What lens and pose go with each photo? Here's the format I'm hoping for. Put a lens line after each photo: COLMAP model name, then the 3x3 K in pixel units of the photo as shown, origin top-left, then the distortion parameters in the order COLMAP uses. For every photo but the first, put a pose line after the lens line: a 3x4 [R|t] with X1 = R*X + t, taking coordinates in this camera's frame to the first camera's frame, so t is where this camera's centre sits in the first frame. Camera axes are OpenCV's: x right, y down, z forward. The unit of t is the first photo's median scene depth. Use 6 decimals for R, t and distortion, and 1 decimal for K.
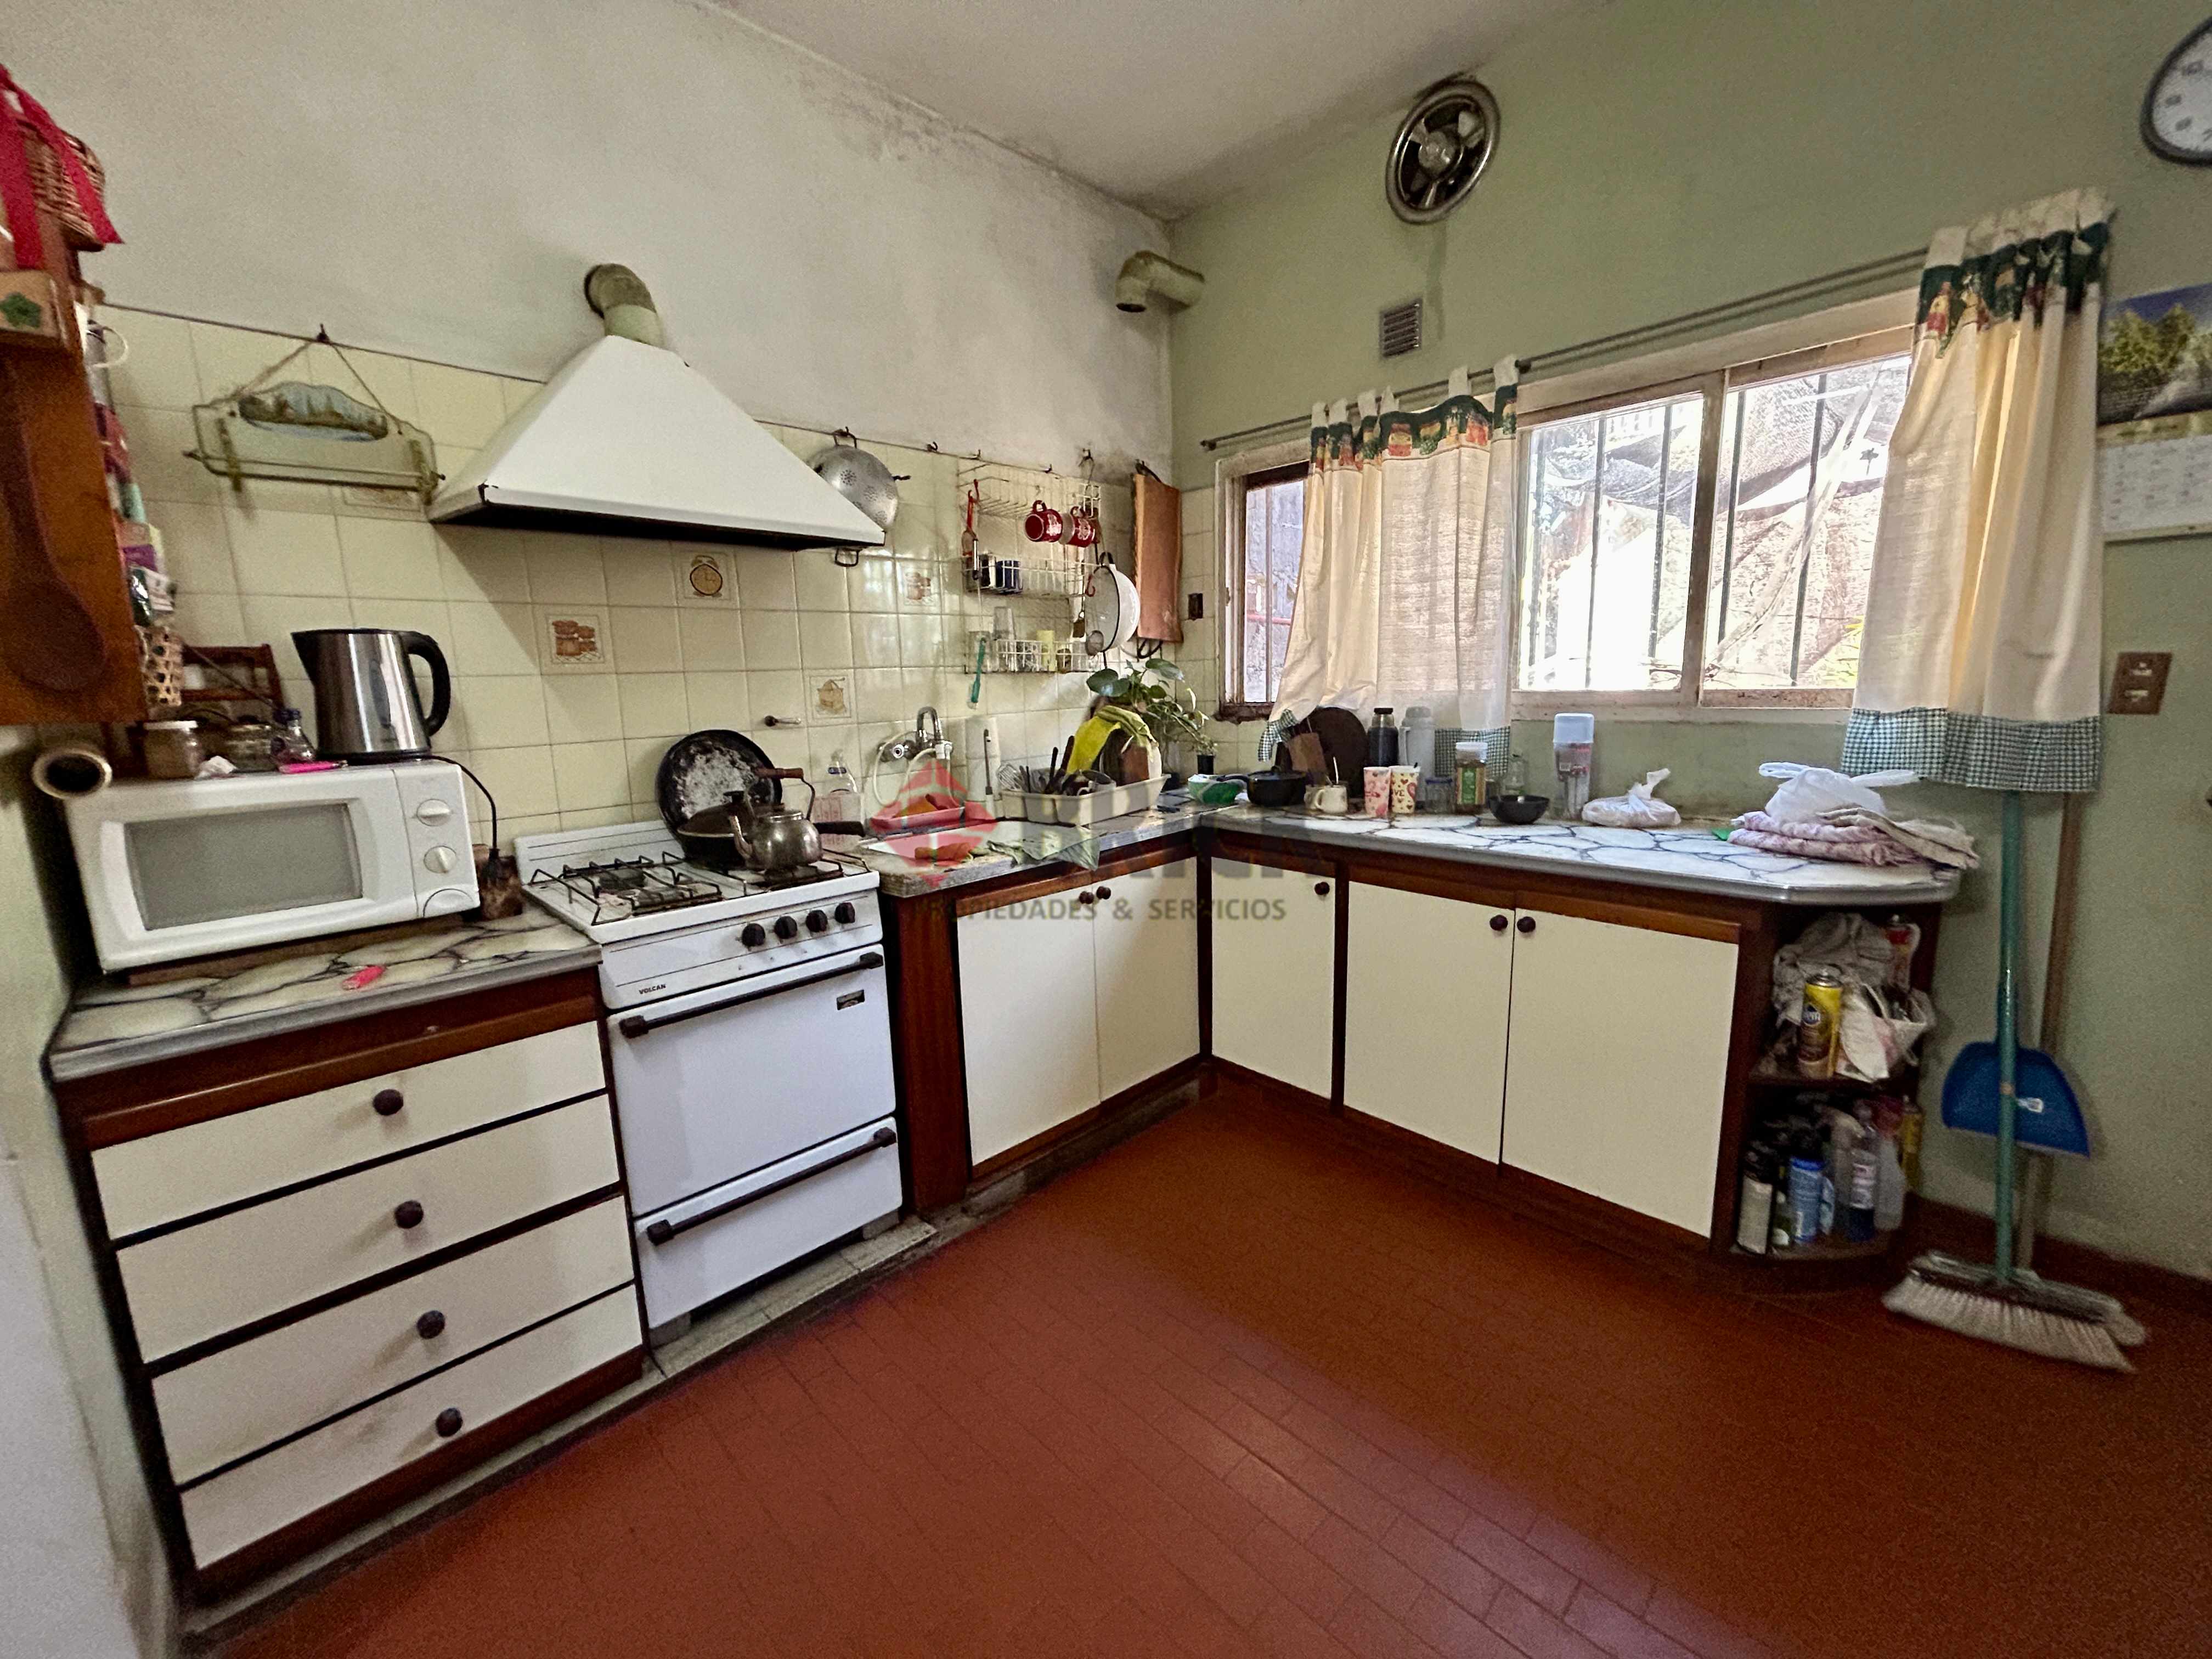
lens RADIAL K [[897.9, 0, 1105.6], [0, 897.9, 826.3], [0, 0, 1]] dist [0.000822, 0.001558]
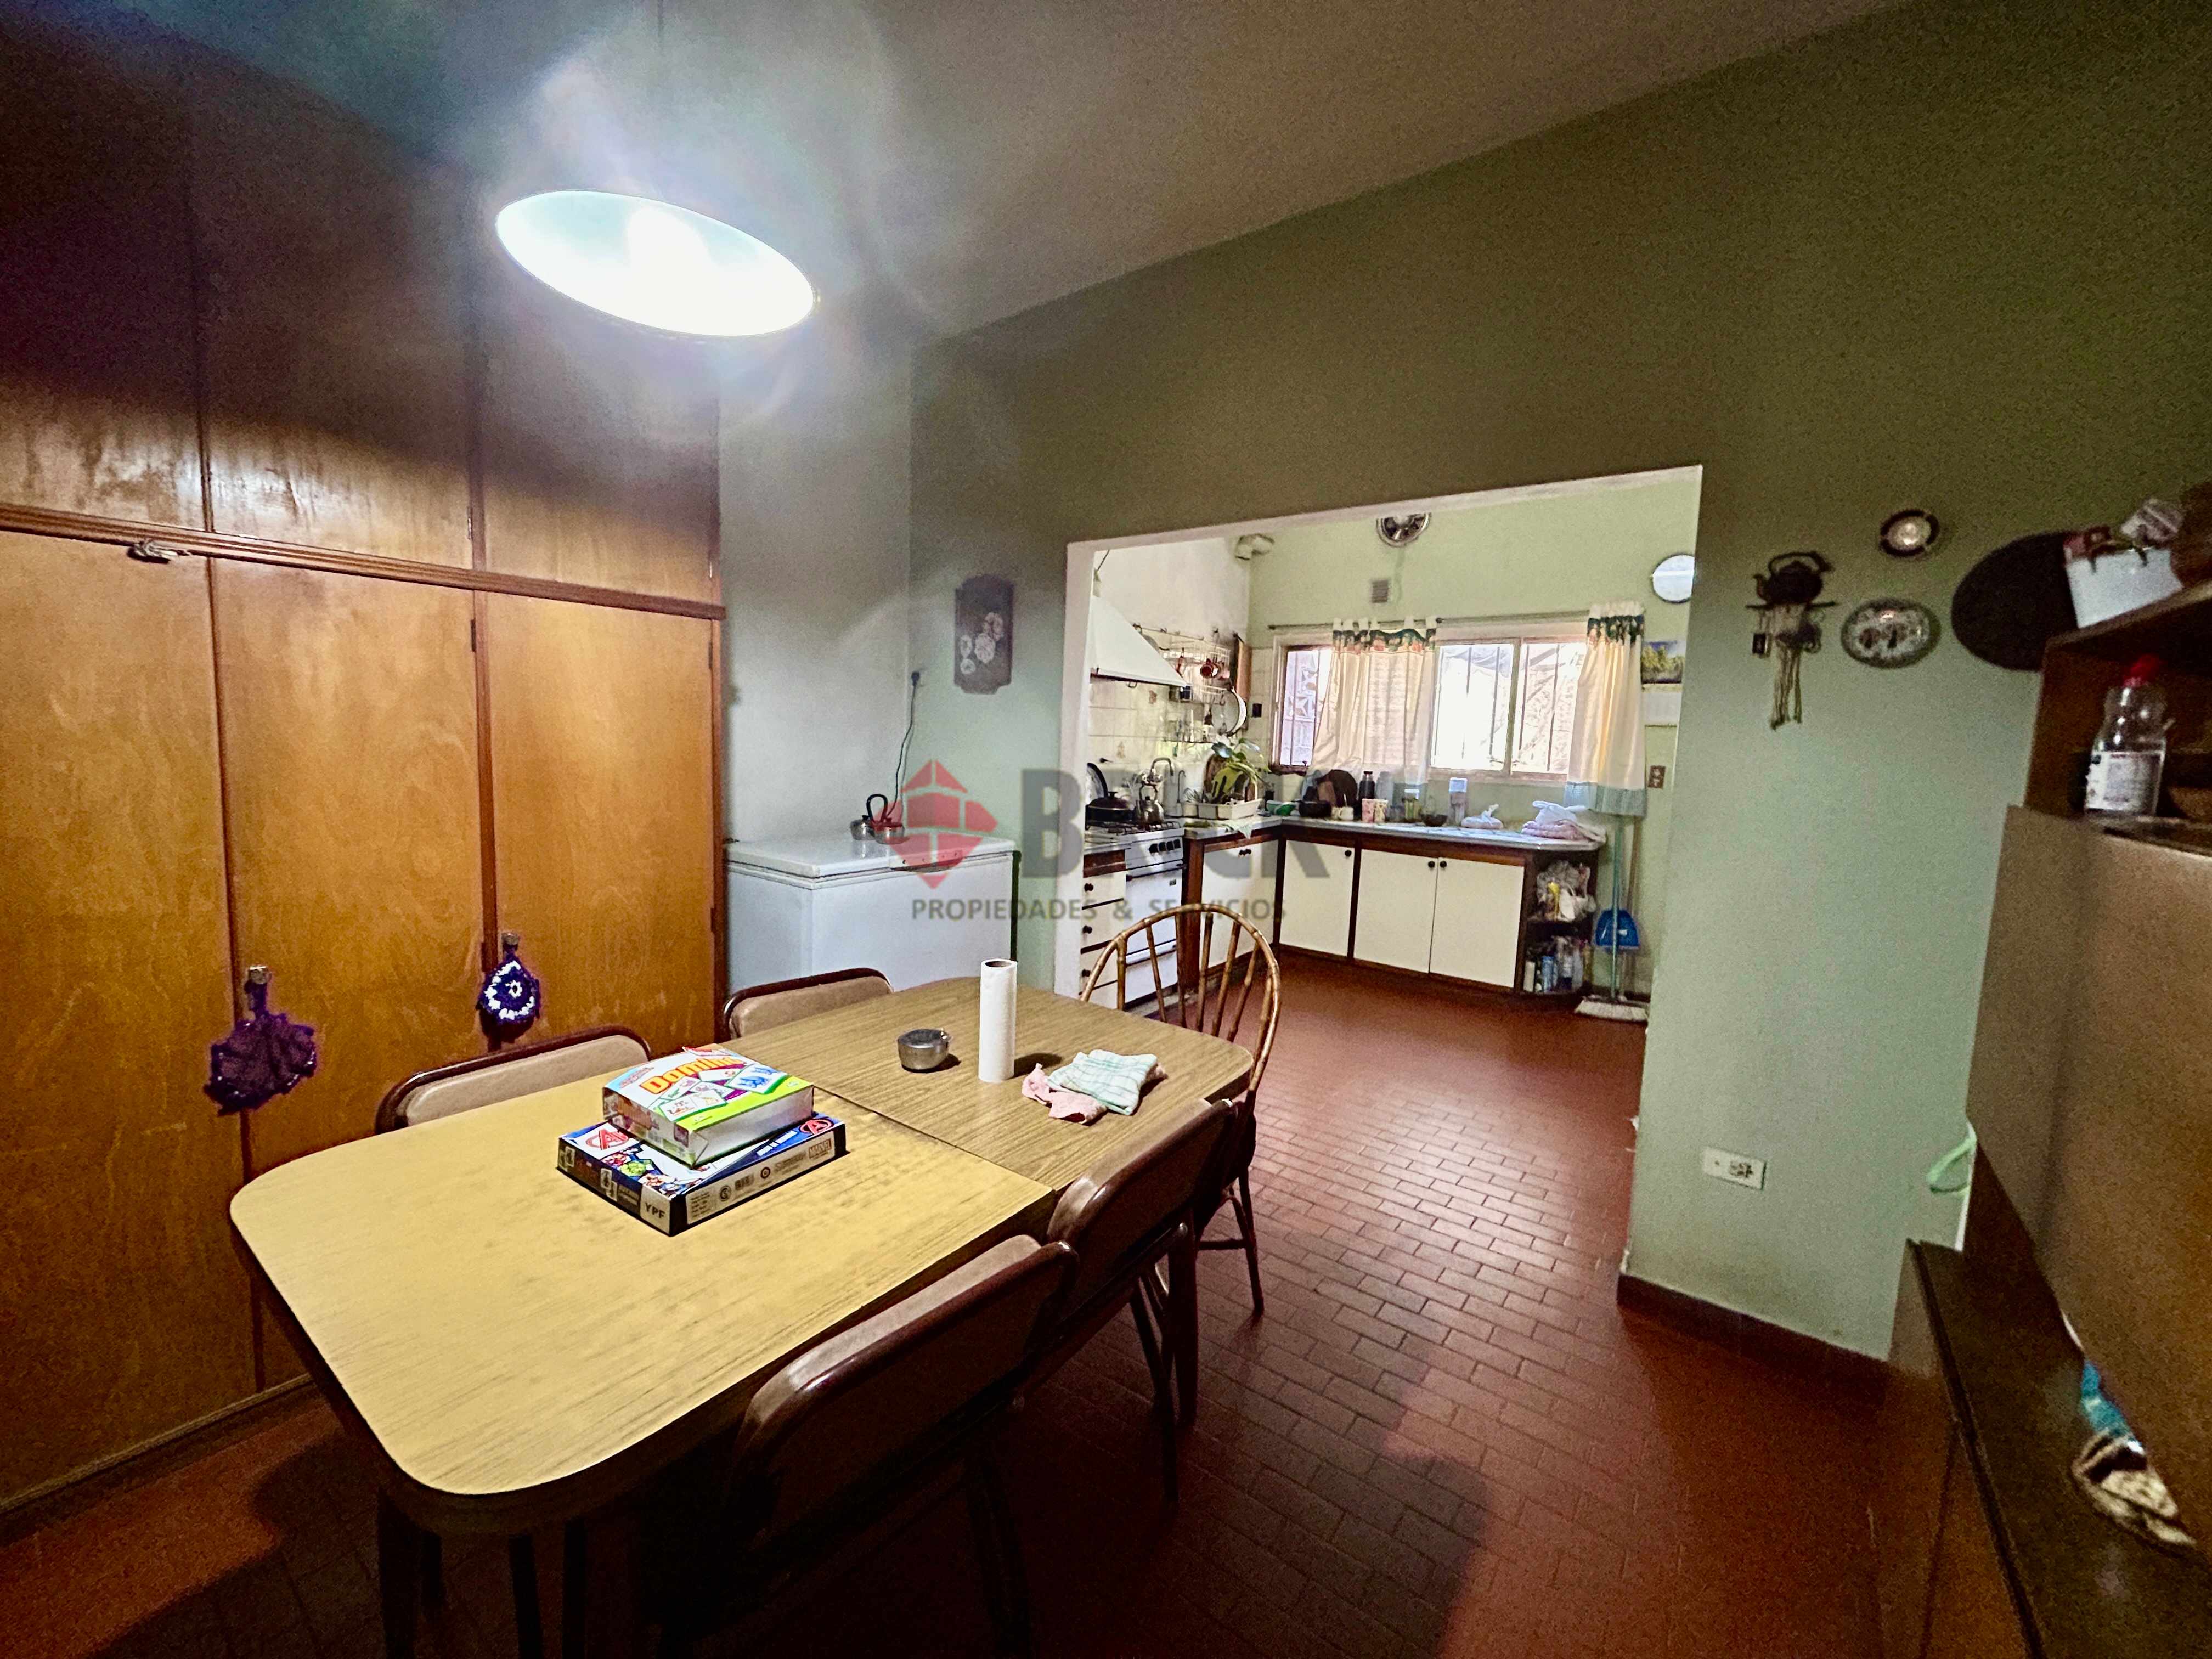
lens RADIAL K [[897.9, 0, 1105.2], [0, 897.9, 827.2], [0, 0, 1]] dist [0.000822, 0.001558]
pose [[0.986570, 0.047567, 0.156262, -0.686017], [-0.037500, 0.997065, -0.066754, 0.177287], [-0.158978, 0.059998, 0.985457, -1.046943]]
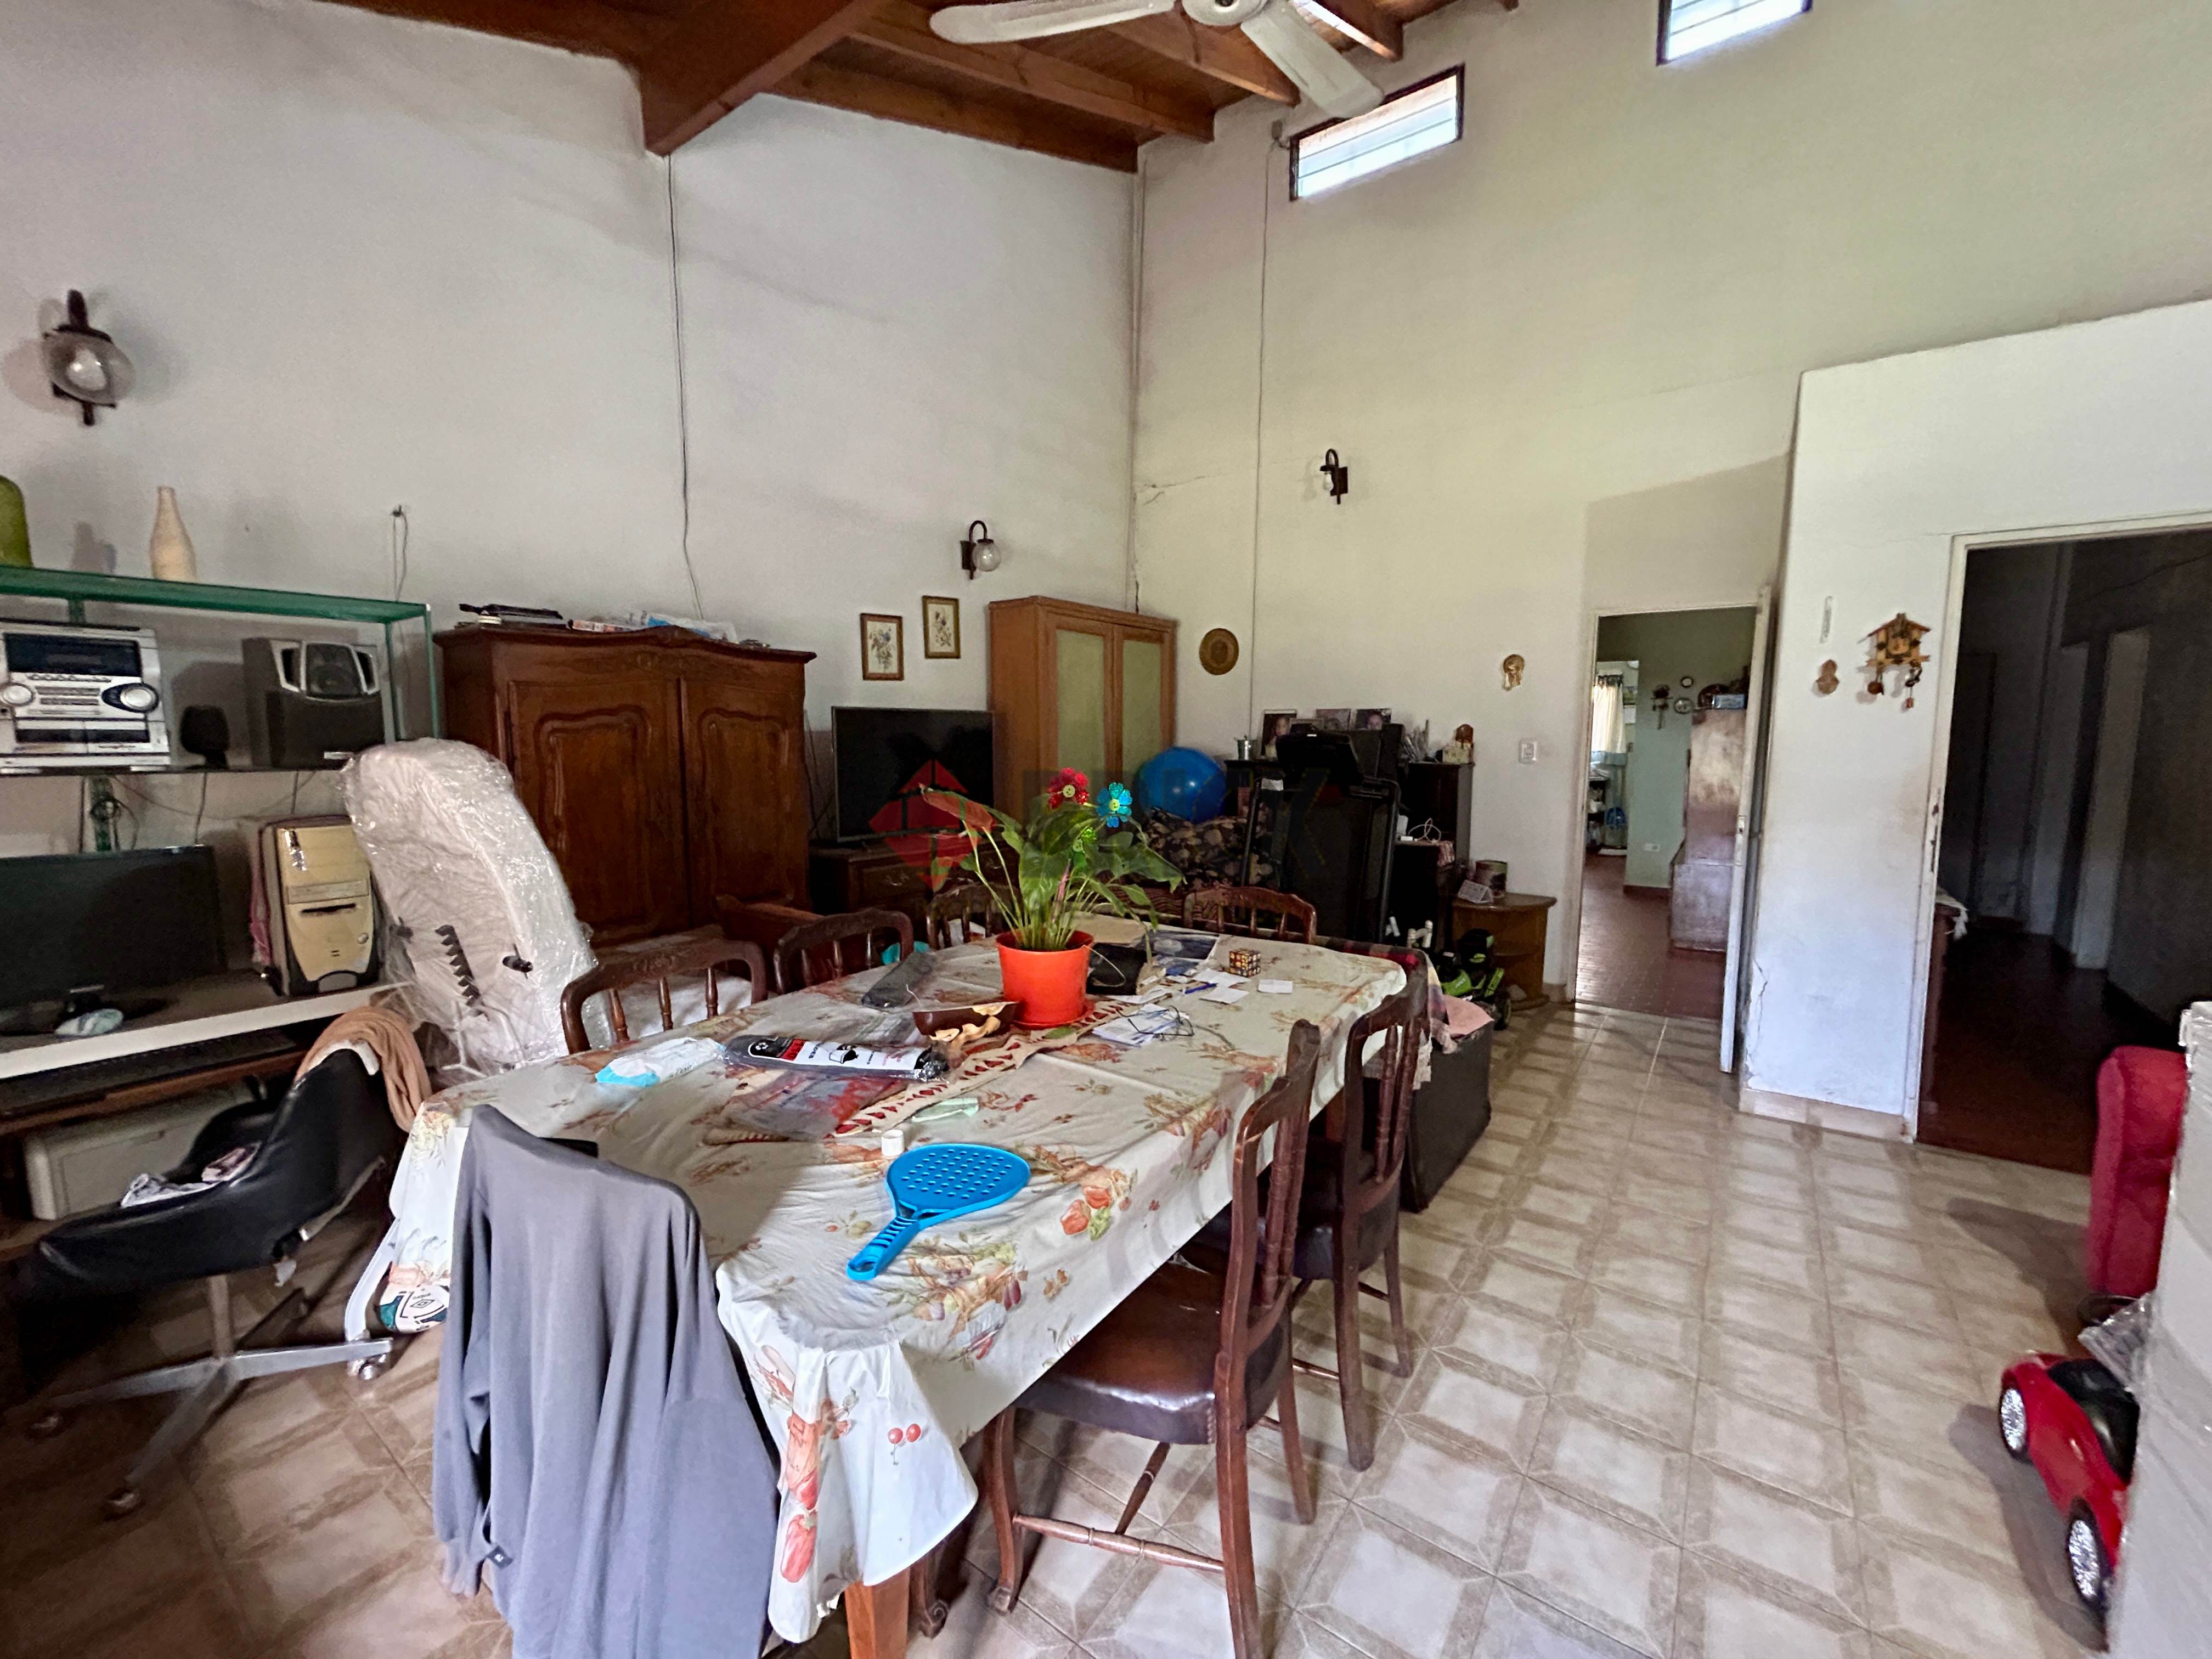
lens RADIAL K [[897.9, 0, 1104.0], [0, 897.9, 829.9], [0, 0, 1]] dist [0.000822, 0.001558]
pose [[0.985364, 0.012638, 0.169995, -2.513614], [-0.001399, 0.997814, -0.066073, 0.597209], [-0.170459, 0.064868, 0.983227, -3.207954]]
